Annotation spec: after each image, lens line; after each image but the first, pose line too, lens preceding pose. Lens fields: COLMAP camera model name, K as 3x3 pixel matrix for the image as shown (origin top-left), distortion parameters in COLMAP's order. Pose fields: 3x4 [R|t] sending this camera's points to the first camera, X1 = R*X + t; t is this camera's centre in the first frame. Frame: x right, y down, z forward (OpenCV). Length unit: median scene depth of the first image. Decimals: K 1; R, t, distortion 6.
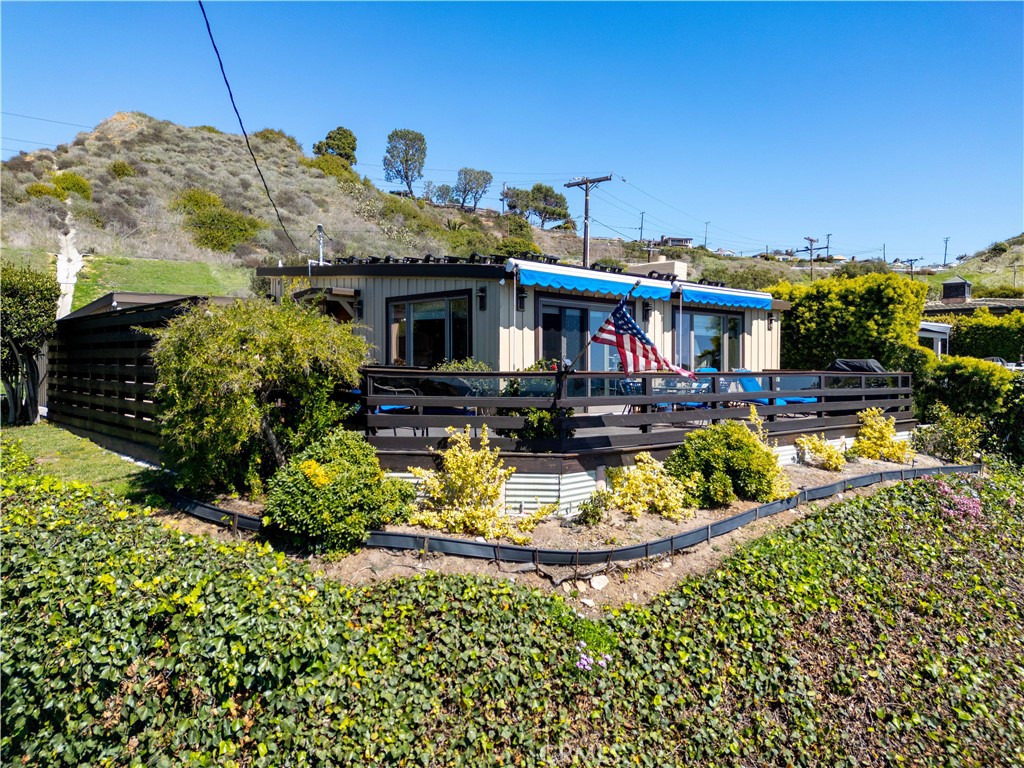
lens RADIAL K [[723.6, 0, 518.3], [0, 723.6, 367.9], [0, 0, 1]] dist [0.065358, -0.000105]
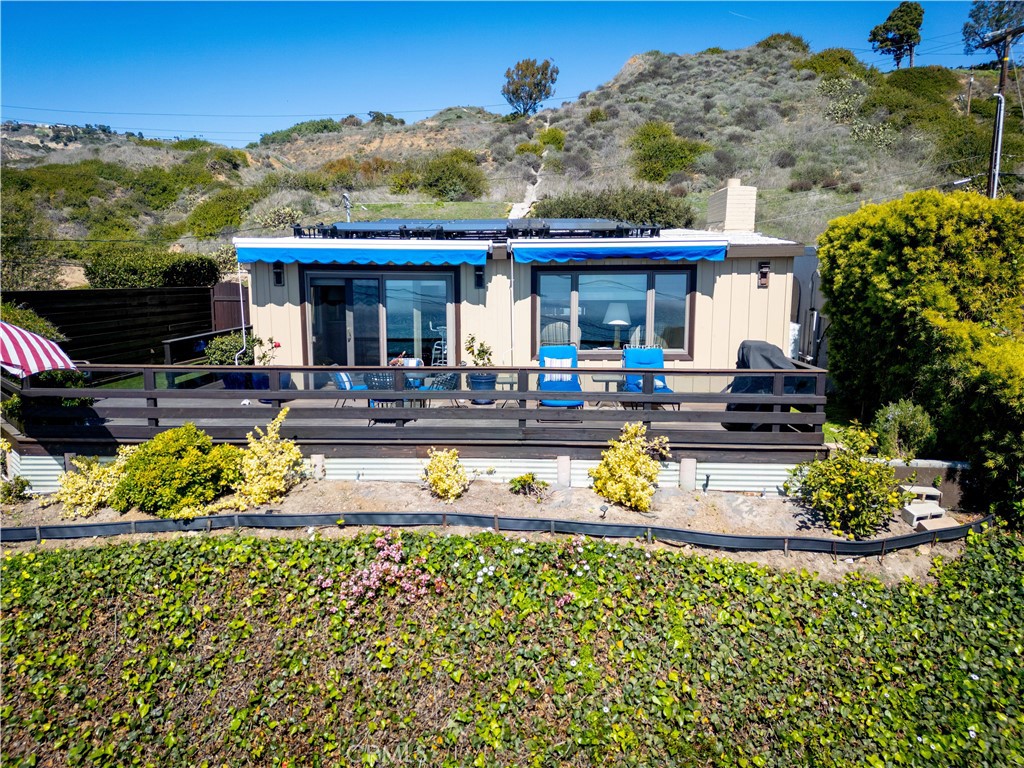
lens RADIAL K [[711.7, 0, 512.0], [0, 711.7, 384.0], [0, 0, 1]] dist [0.061316, -0.050748]
pose [[0.720958, 0.092815, -0.686736, 0.199656], [0.004404, 0.990356, 0.138474, -0.017358], [0.692965, -0.102859, 0.713596, 0.104112]]
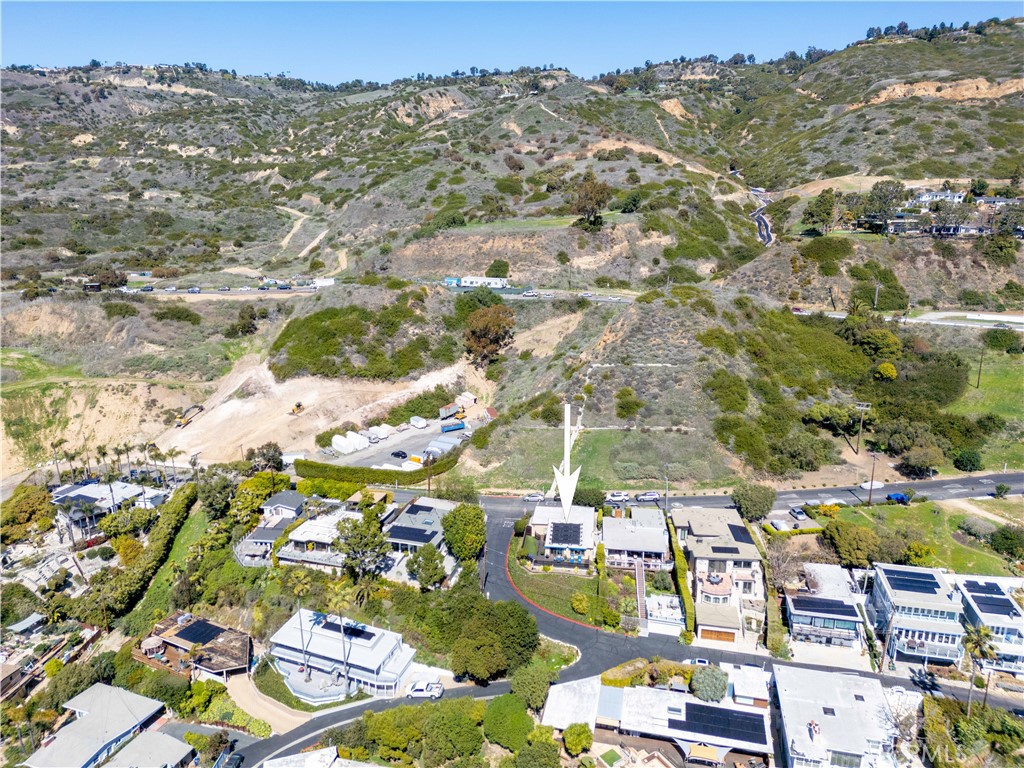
lens RADIAL K [[711.7, 0, 512.0], [0, 711.7, 384.0], [0, 0, 1]] dist [0.061316, -0.050748]
pose [[0.652671, 0.193933, -0.732401, 1.544613], [0.004713, 0.965627, 0.259889, -1.152034], [0.757627, -0.173074, 0.629322, -1.267381]]
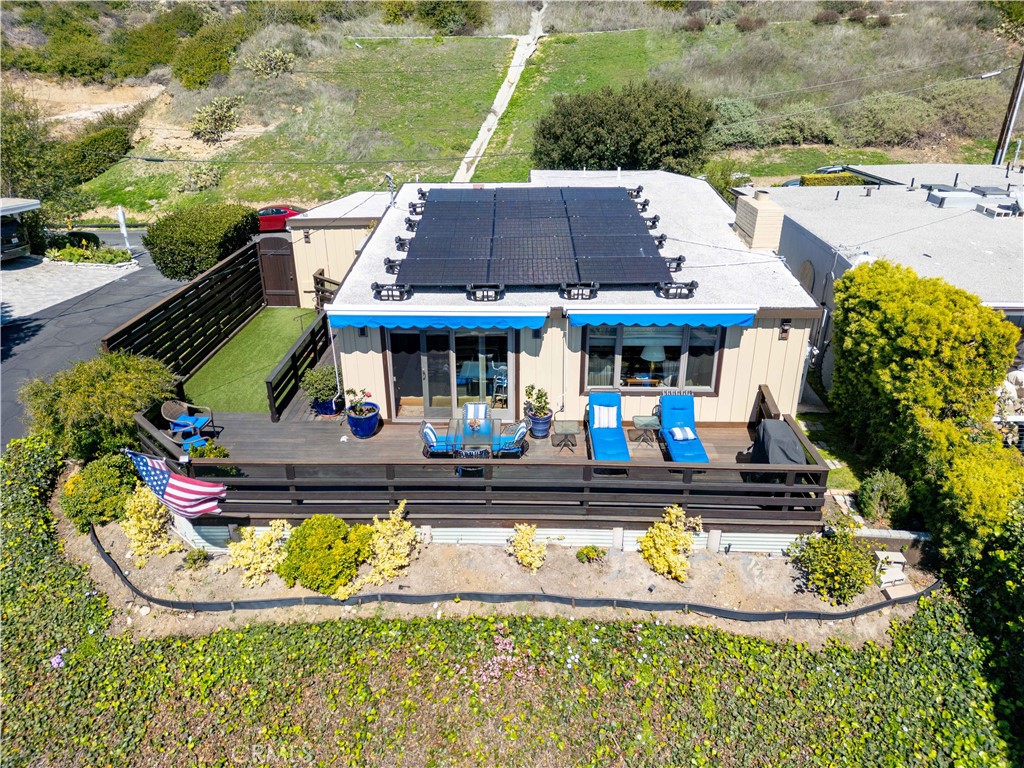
lens RADIAL K [[711.7, 0, 512.0], [0, 711.7, 384.0], [0, 0, 1]] dist [0.061316, -0.050748]
pose [[0.729937, 0.270983, -0.627503, 0.195236], [0.005876, 0.915532, 0.402201, -0.100299], [0.683489, -0.297269, 0.666689, 0.078724]]
